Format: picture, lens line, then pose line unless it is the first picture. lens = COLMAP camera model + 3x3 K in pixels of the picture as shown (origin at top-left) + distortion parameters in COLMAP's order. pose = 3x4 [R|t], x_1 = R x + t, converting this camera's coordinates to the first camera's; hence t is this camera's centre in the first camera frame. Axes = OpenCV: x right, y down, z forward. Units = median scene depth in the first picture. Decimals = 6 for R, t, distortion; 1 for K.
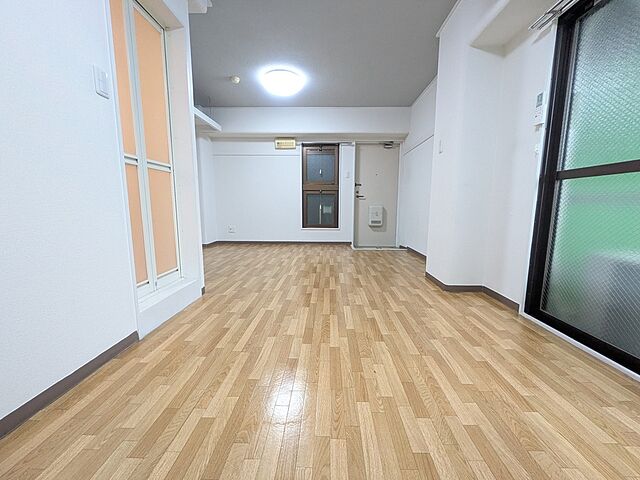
lens RADIAL K [[255.6, 0, 325.1], [0, 255.6, 237.9], [0, 0, 1]] dist [0.004001, 0.000252]
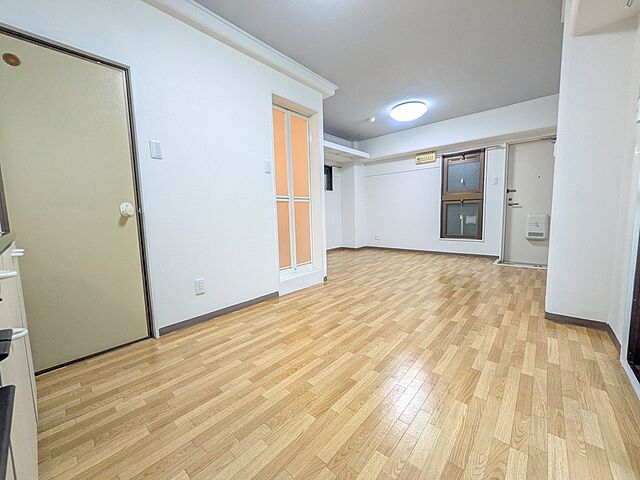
lens RADIAL K [[255.6, 0, 326.0], [0, 255.6, 241.3], [0, 0, 1]] dist [0.004001, 0.000252]
pose [[0.774594, 0.045753, -0.630802, 0.233177], [-0.051978, 0.998611, 0.008604, -0.012813], [0.630319, 0.026123, 0.775896, -0.082112]]
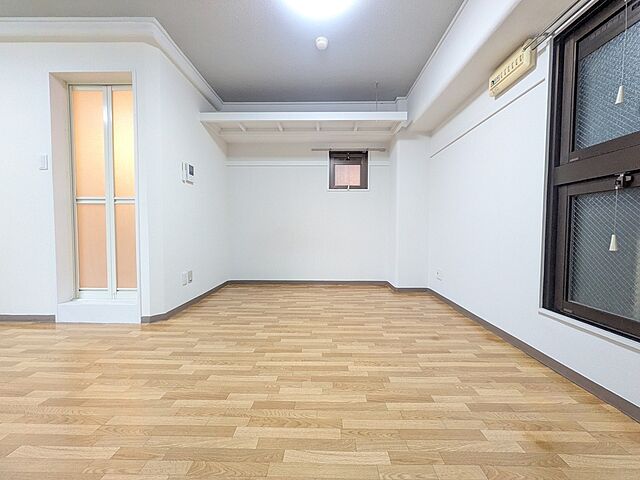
lens RADIAL K [[255.6, 0, 310.3], [0, 255.6, 248.5], [0, 0, 1]] dist [0.004001, 0.000252]
pose [[0.000143, 0.094751, -0.995501, 0.231702], [-0.115305, 0.988863, 0.094102, -0.061736], [0.993330, 0.114772, 0.011067, 0.365764]]
